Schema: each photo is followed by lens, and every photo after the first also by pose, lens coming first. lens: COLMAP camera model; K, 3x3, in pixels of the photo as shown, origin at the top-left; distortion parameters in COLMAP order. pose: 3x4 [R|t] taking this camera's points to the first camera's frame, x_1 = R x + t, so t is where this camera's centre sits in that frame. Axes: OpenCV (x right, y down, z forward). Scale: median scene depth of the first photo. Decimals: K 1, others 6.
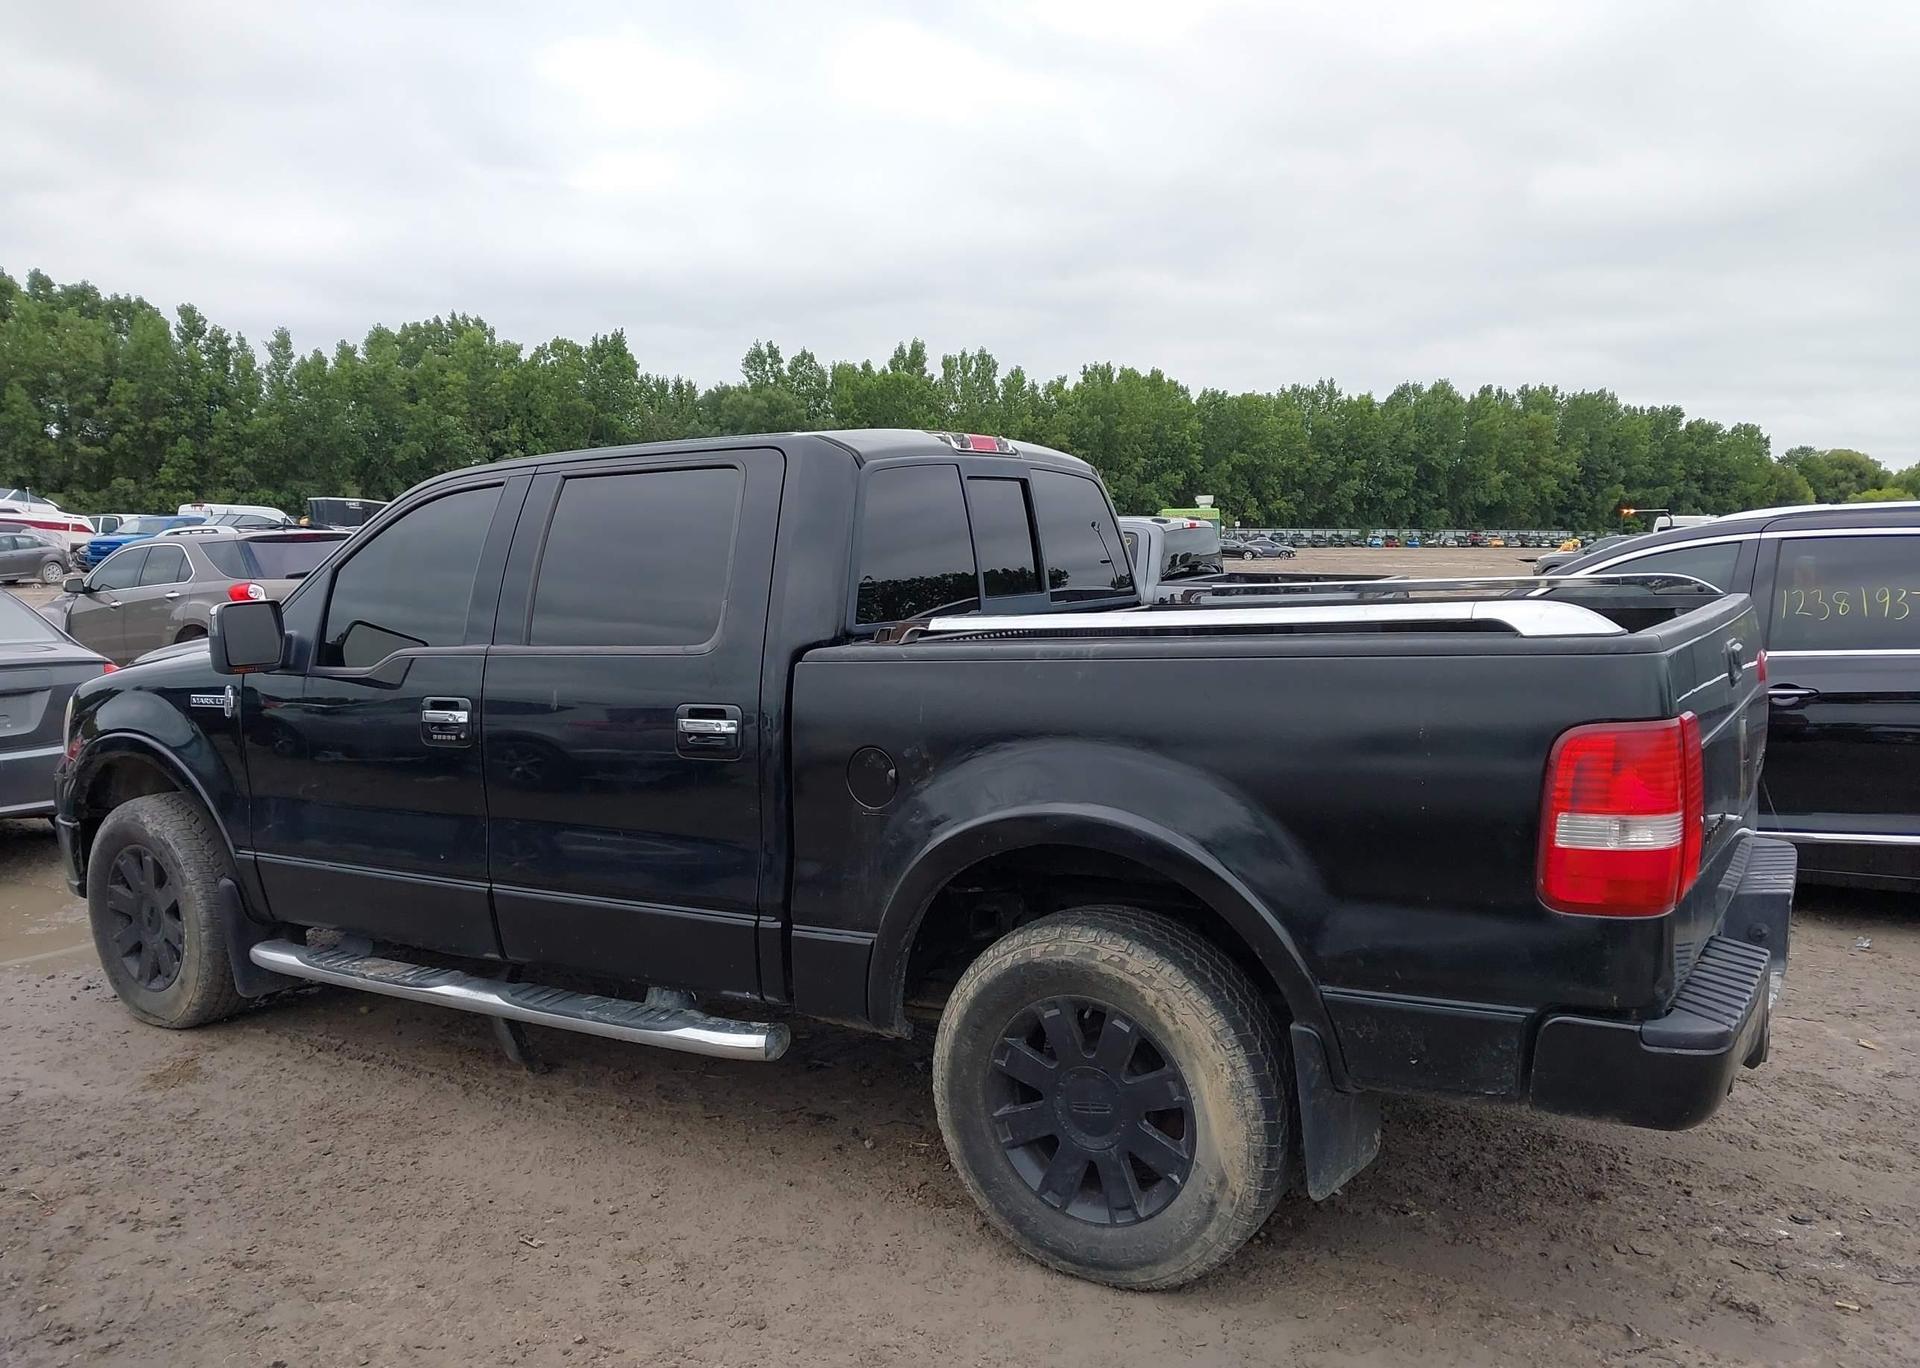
lens RADIAL K [[1548.0, 0, 960.0], [0, 1548.0, 684.0], [0, 0, 1]] dist [0.025795, -0.035893]
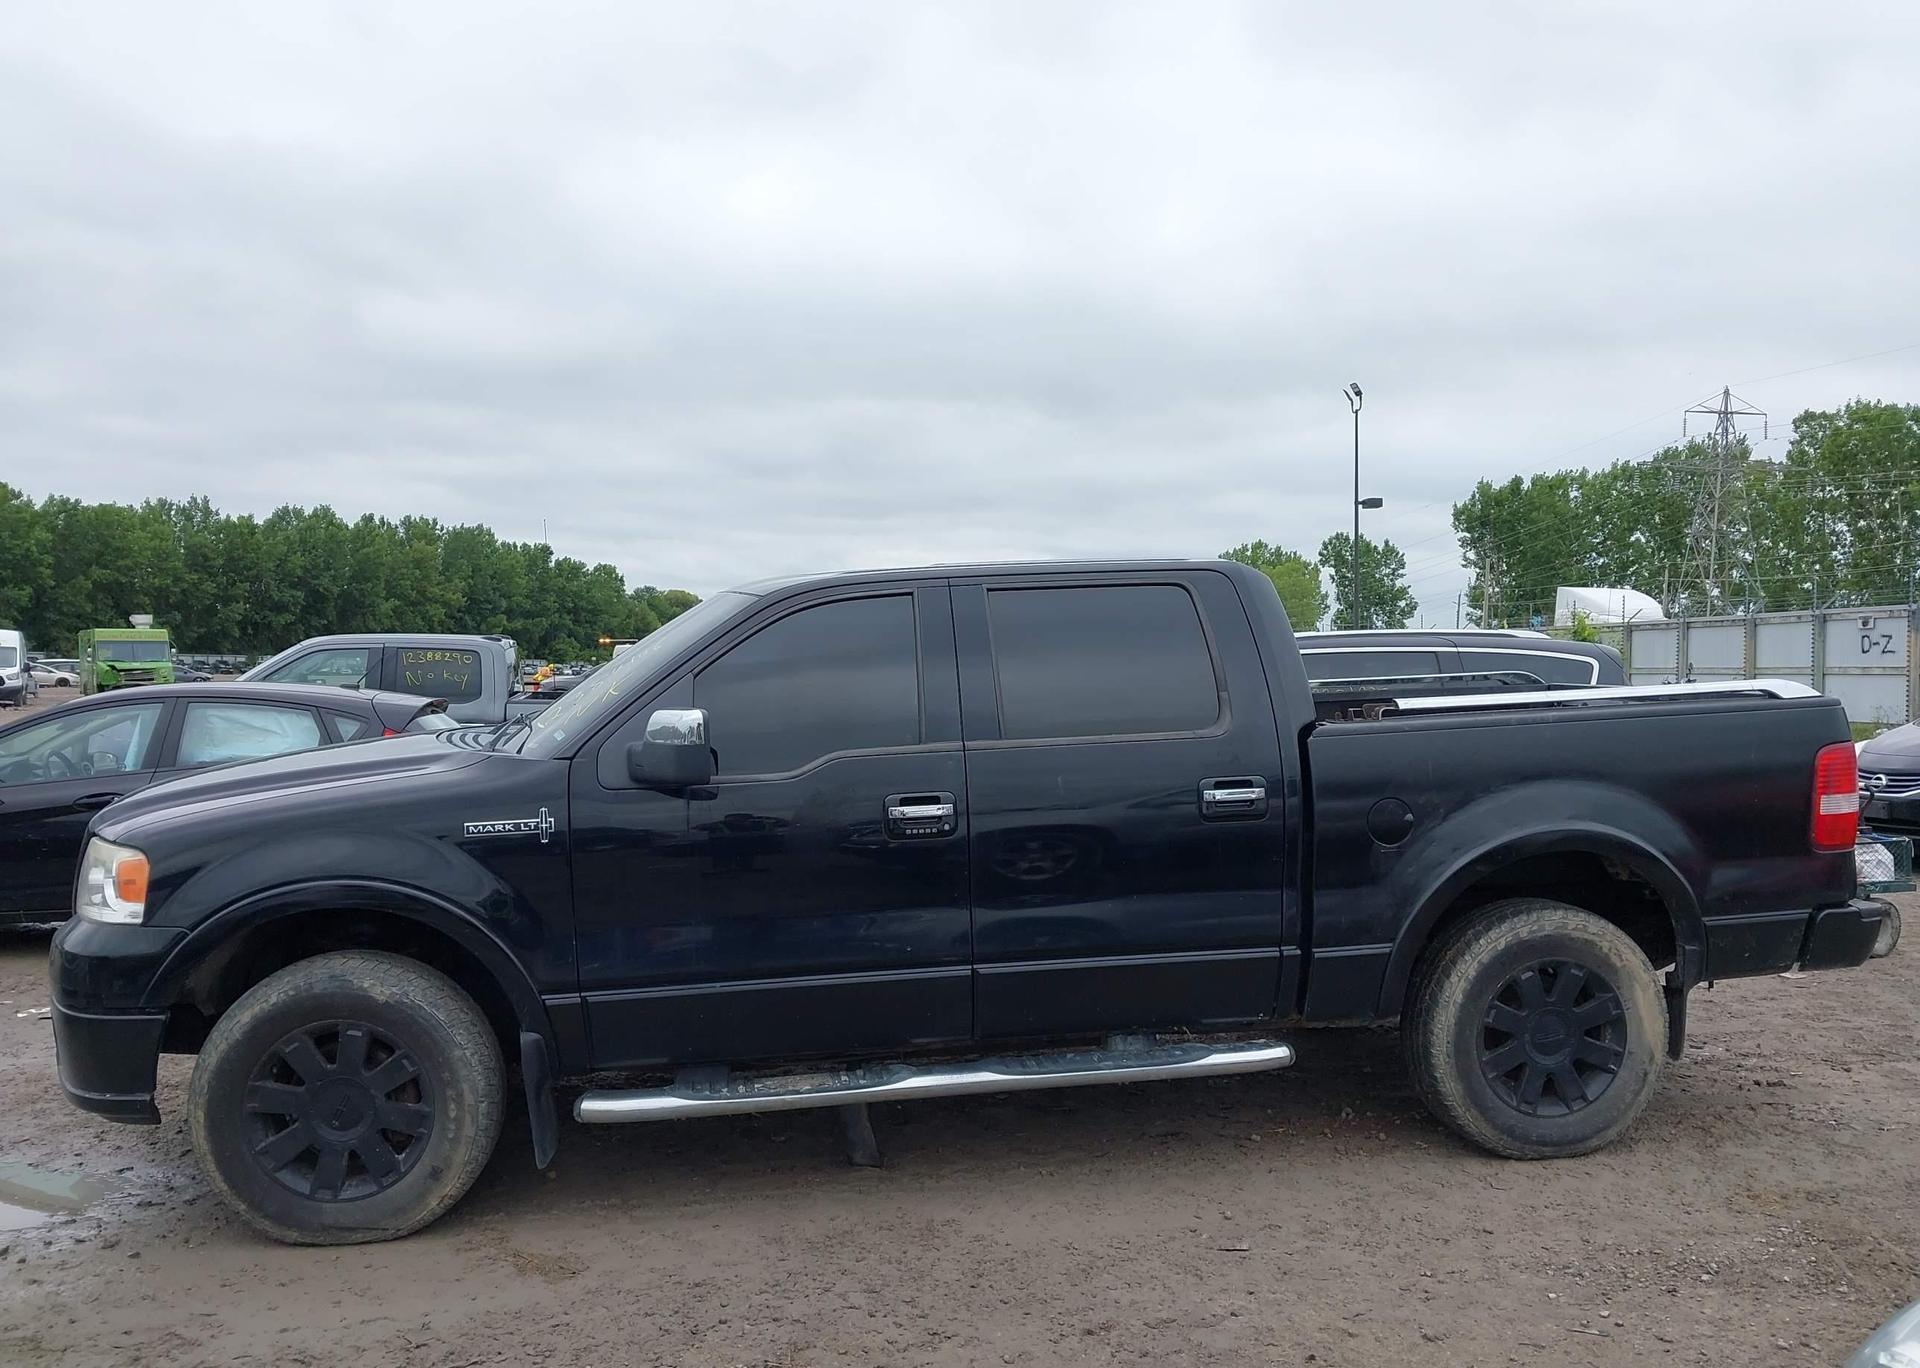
lens RADIAL K [[1544.7, 0, 966.4], [0, 1544.7, 730.3], [0, 0, 1]] dist [0.000255, -0.007272]
pose [[0.739528, -0.026487, 0.672604, -0.066140], [0.061707, 0.997686, -0.028559, -0.000085], [-0.670291, 0.062625, 0.739451, 0.014945]]
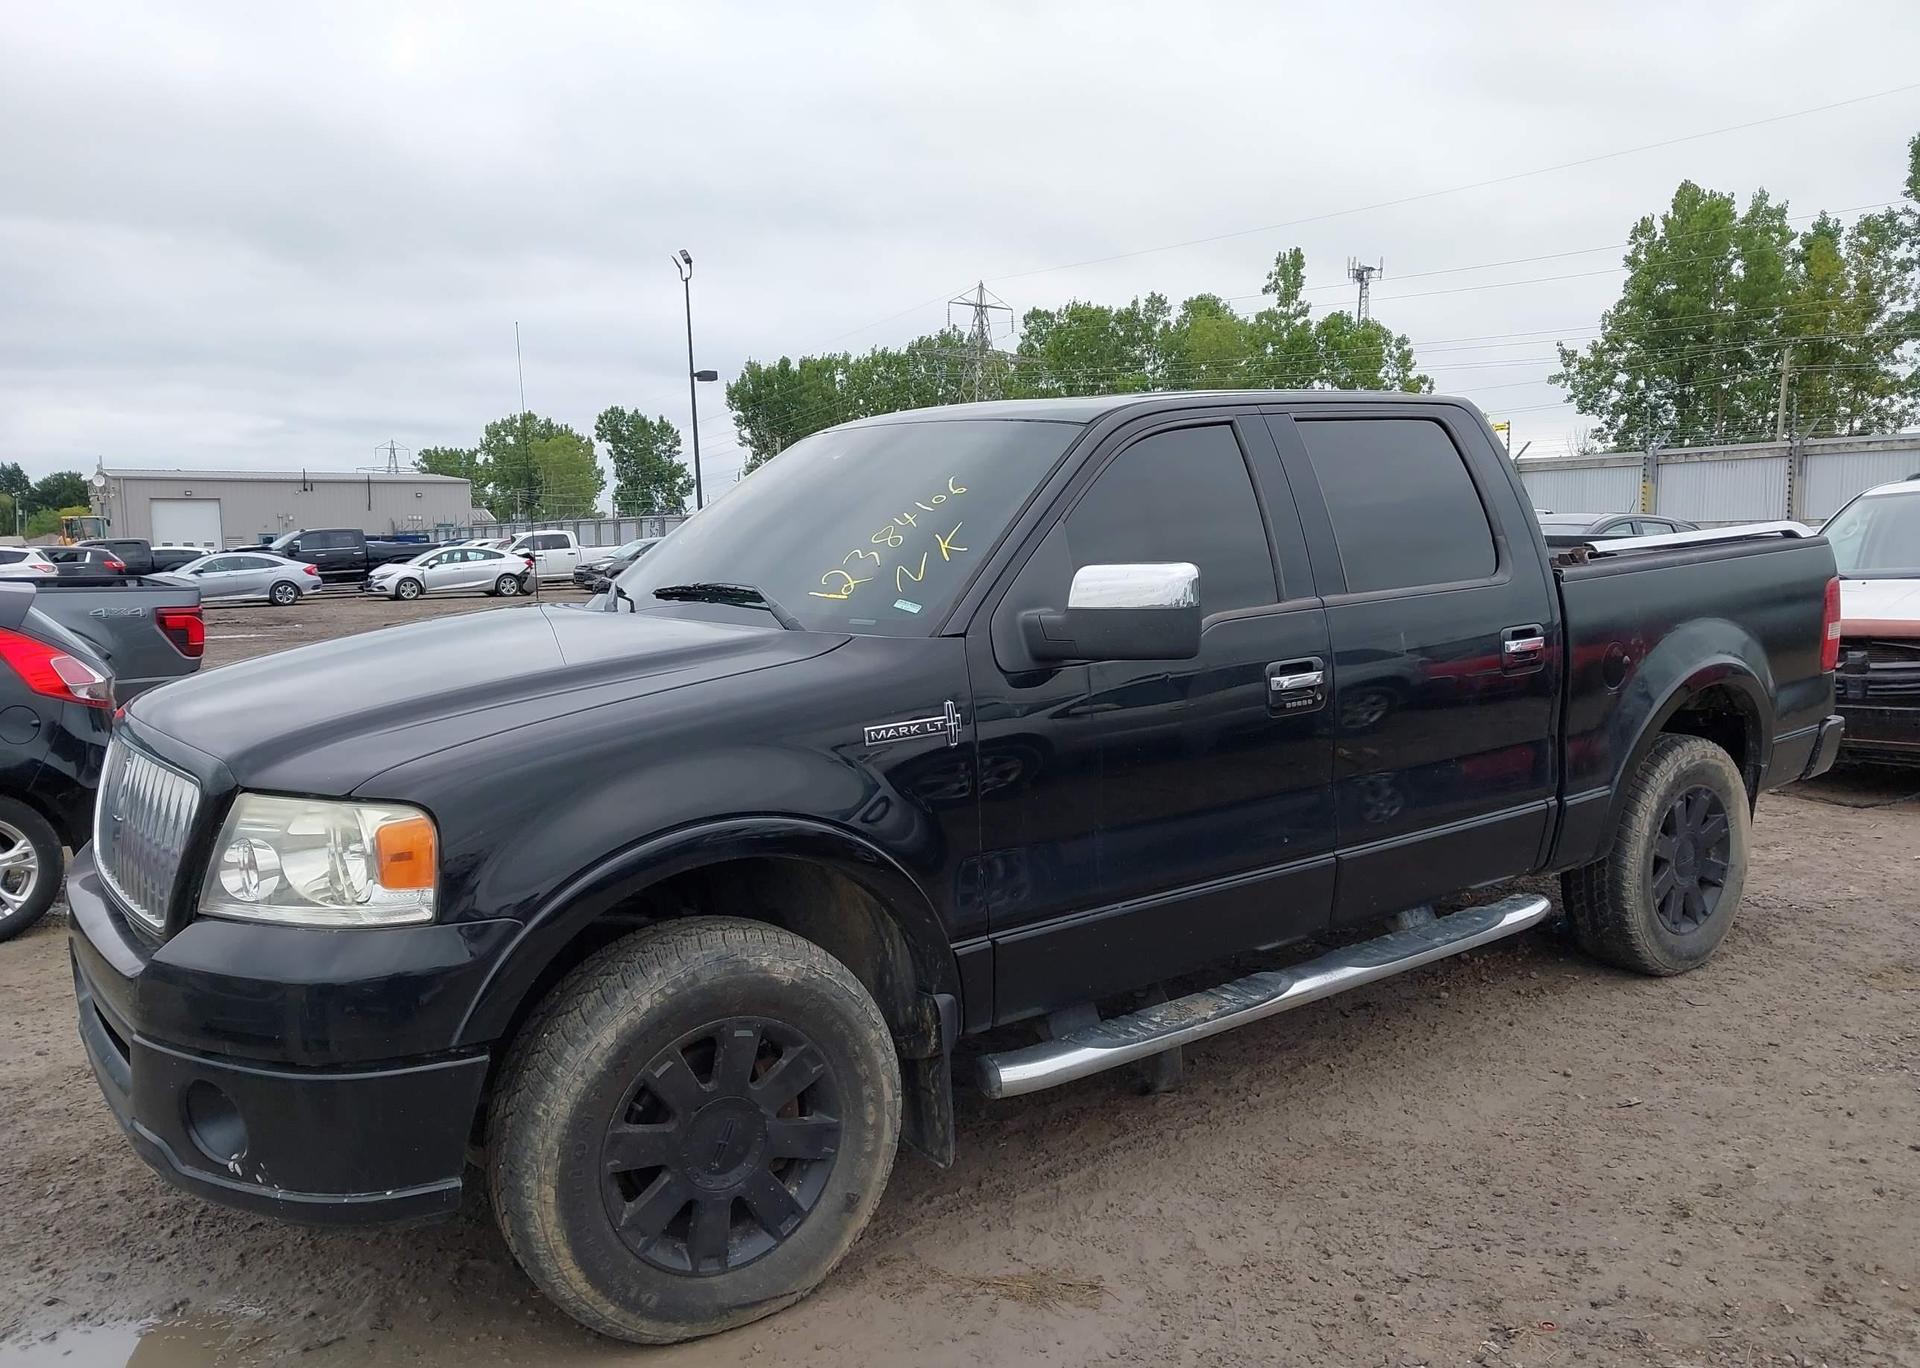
lens RADIAL K [[1499.7, 0, 962.8], [0, 1499.7, 761.5], [0, 0, 1]] dist [0.137635, -0.146129]
pose [[0.341710, -0.138849, 0.929492, -0.080287], [0.099117, 0.988835, 0.111275, -0.003179], [-0.934564, 0.054105, 0.351657, 0.058730]]
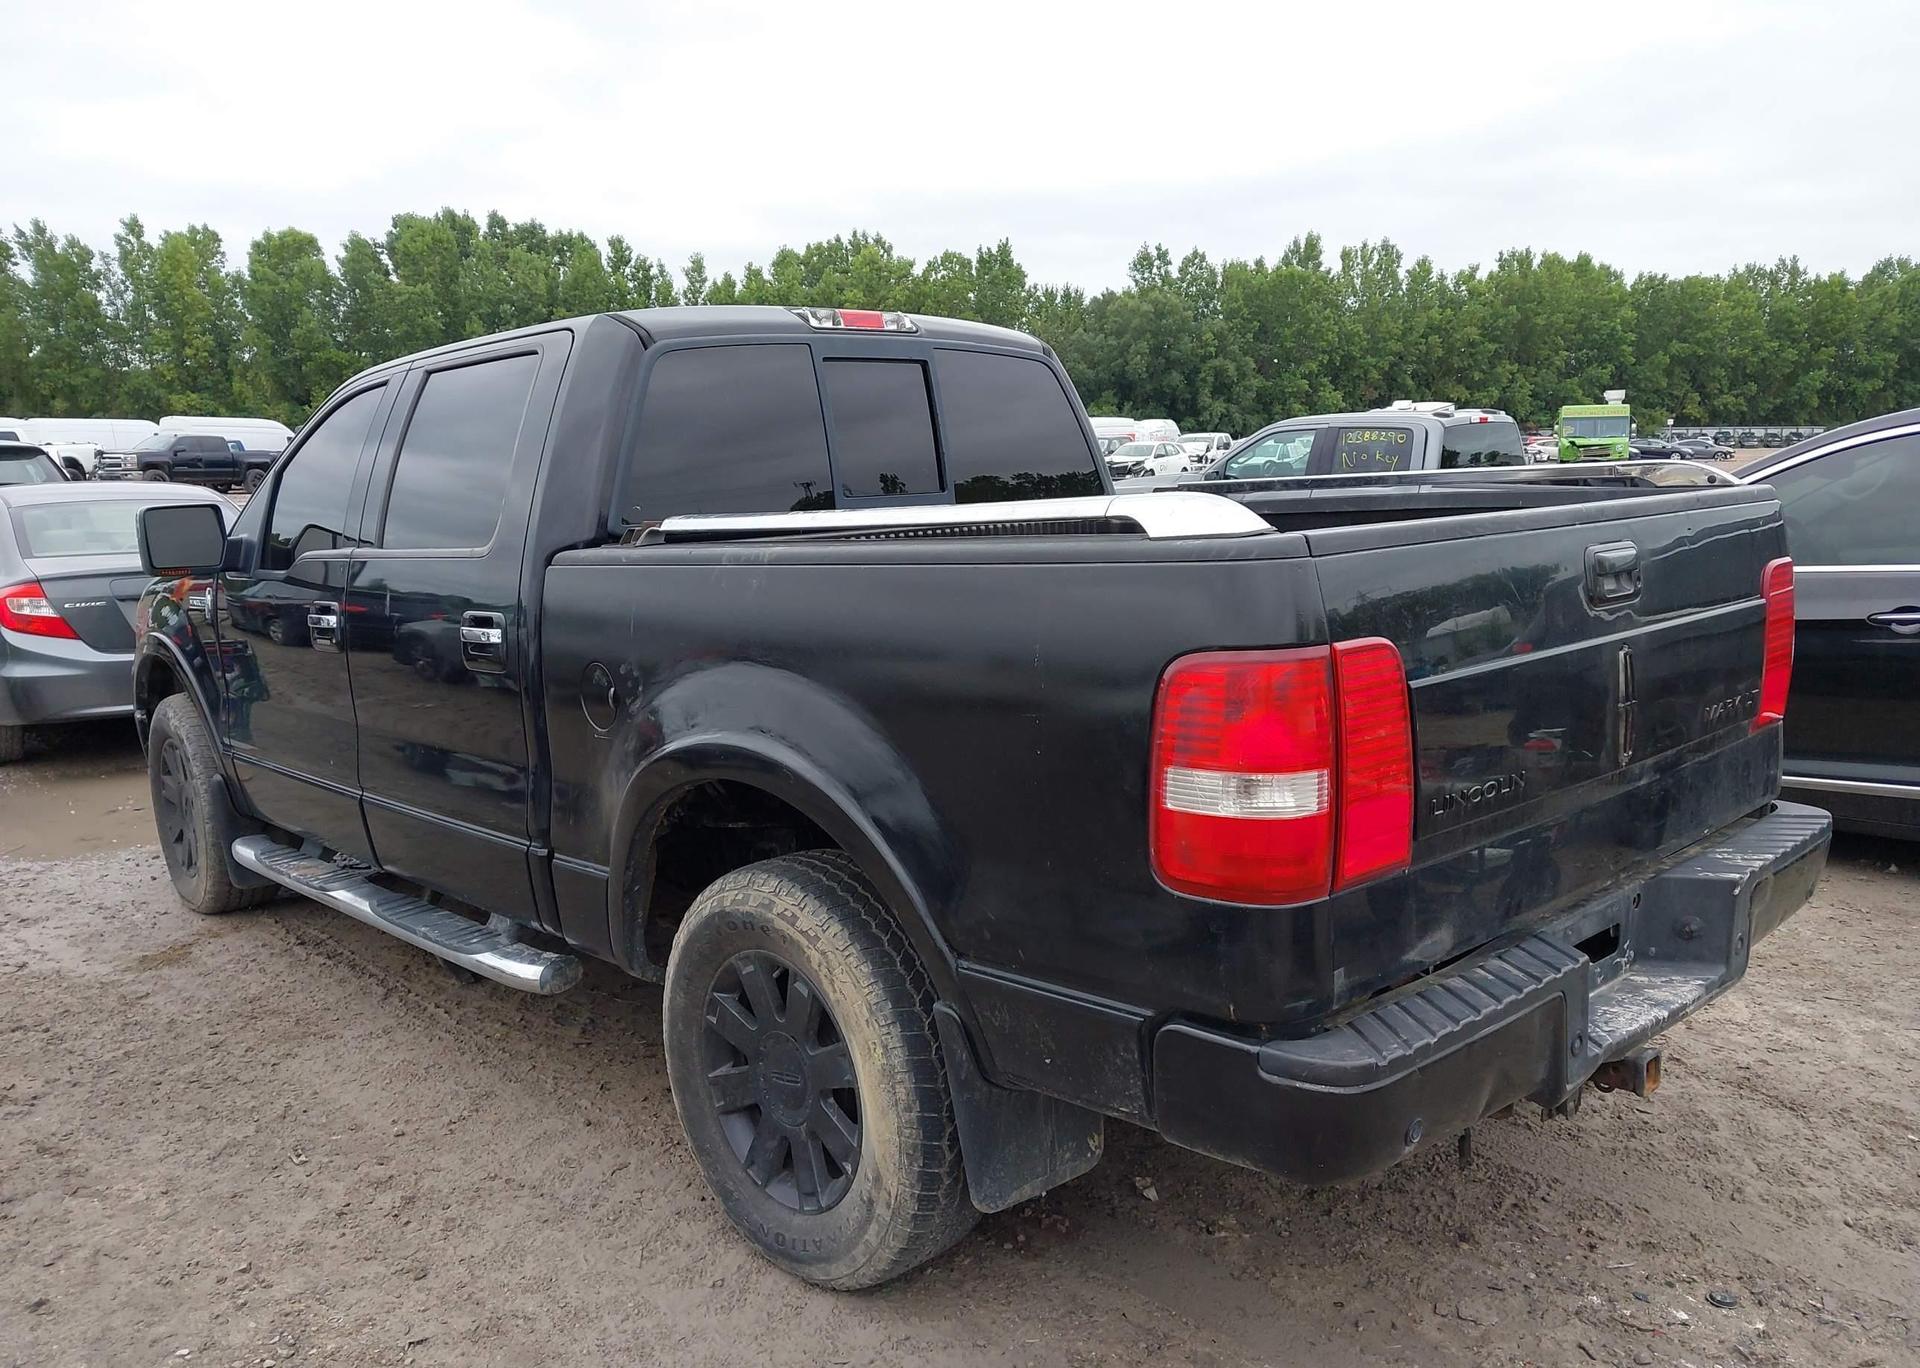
lens RADIAL K [[1548.0, 0, 960.0], [0, 1548.0, 684.0], [0, 0, 1]] dist [0.025795, -0.035893]
pose [[0.965154, 0.025236, -0.260464, 0.020987], [-0.010208, 0.998212, 0.058890, -0.000110], [0.261485, -0.054179, 0.963686, 0.009982]]
